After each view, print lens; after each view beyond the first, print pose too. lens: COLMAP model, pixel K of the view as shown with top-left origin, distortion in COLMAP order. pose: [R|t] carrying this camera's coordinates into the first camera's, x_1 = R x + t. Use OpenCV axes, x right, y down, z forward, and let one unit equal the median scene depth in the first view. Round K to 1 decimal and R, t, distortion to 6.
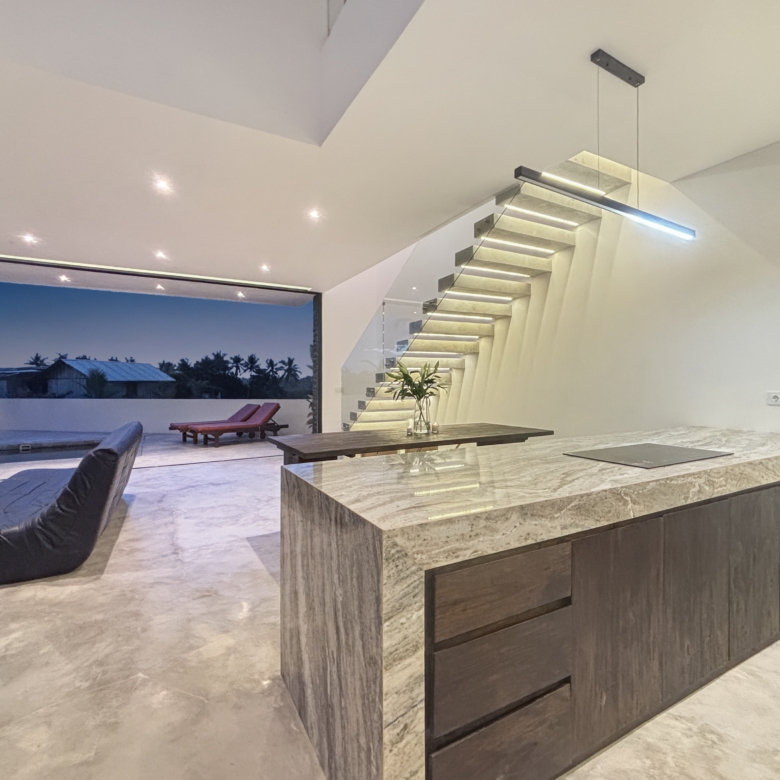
lens RADIAL K [[434.0, 0, 385.8], [0, 434.0, 386.0], [0, 0, 1]] dist [-0.003995, 0.004293]
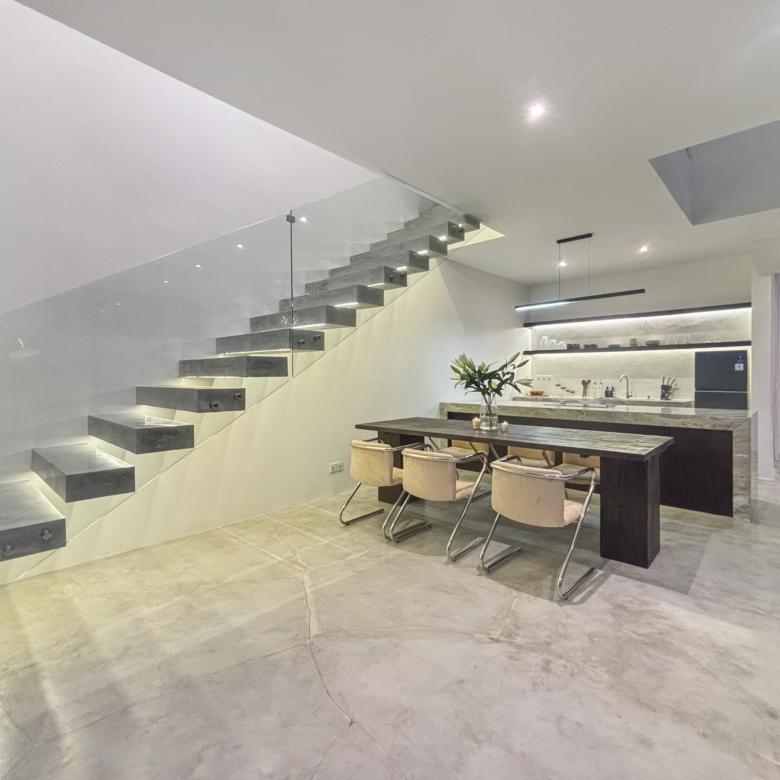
lens RADIAL K [[434.0, 0, 391.6], [0, 434.0, 369.4], [0, 0, 1]] dist [-0.003995, 0.004293]
pose [[-0.326100, 0.018690, 0.945151, -2.049558], [0.008304, 0.999823, -0.016906, -0.021375], [-0.945299, 0.002336, -0.326197, 4.109689]]
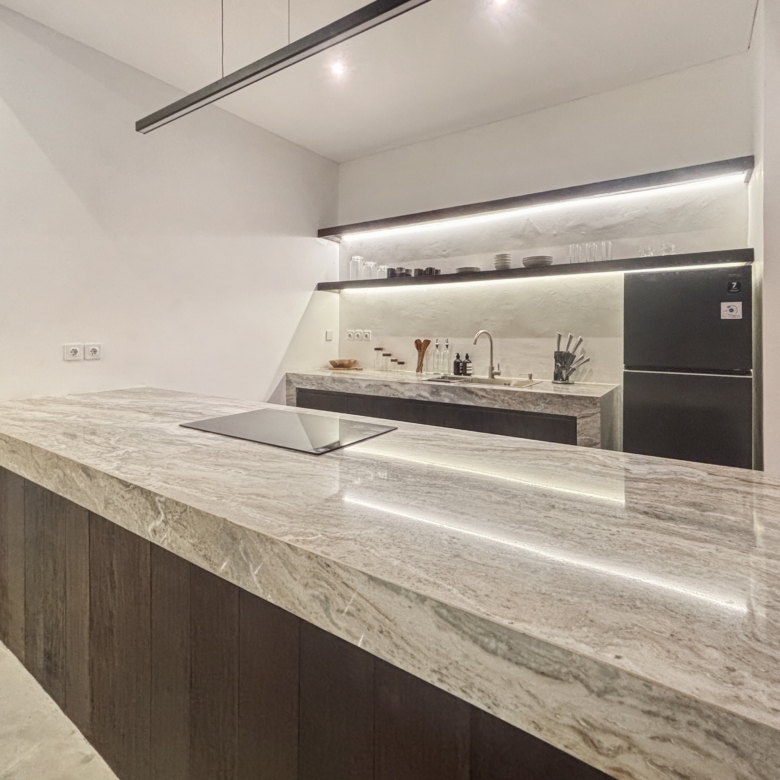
lens RADIAL K [[434.0, 0, 396.2], [0, 434.0, 326.4], [0, 0, 1]] dist [-0.003995, 0.004293]
pose [[-0.489237, 0.012266, 0.872065, -0.219676], [0.001355, 0.999911, -0.013304, -0.010151], [-0.872150, -0.005328, -0.489210, 1.761677]]
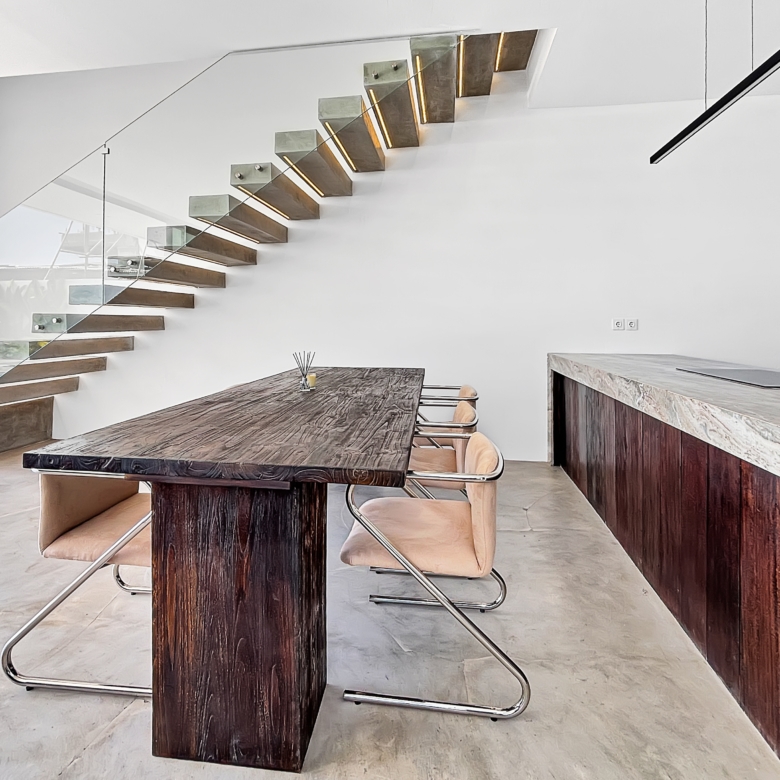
lens RADIAL K [[457.1, 0, 398.7], [0, 457.1, 326.5], [0, 0, 1]] dist [-0.007782, 0.000860]
pose [[0.568376, -0.000639, 0.822769, -0.944668], [-0.004484, 0.999982, 0.003874, 0.077570], [-0.822757, -0.005892, 0.568363, 1.575531]]
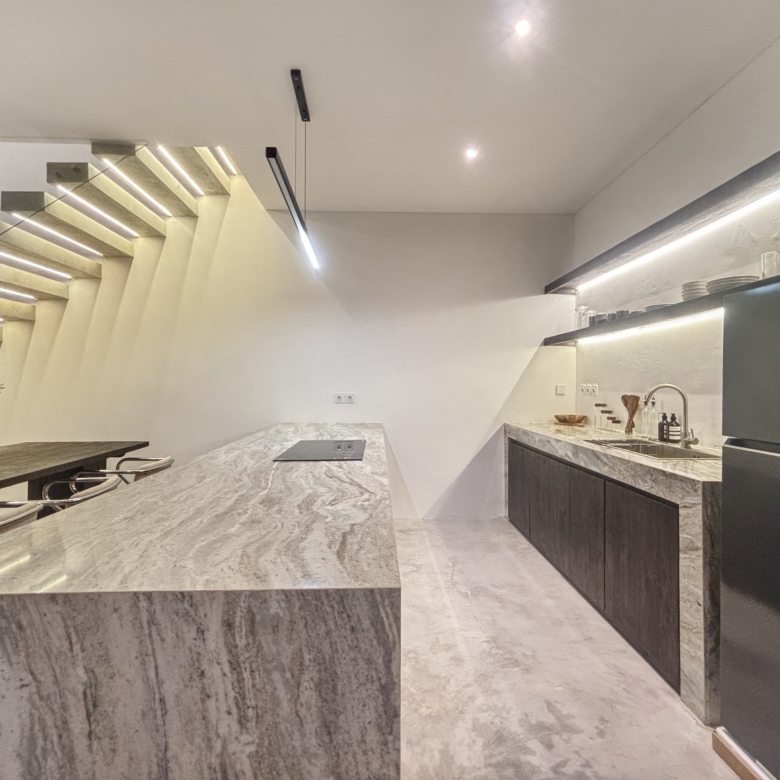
lens RADIAL K [[434.0, 0, 402.0], [0, 434.0, 375.7], [0, 0, 1]] dist [-0.003995, 0.004293]
pose [[0.432437, 0.024263, 0.901338, -0.499752], [0.004346, 0.999570, -0.028993, -0.004459], [-0.901654, 0.016455, 0.432146, 0.486096]]
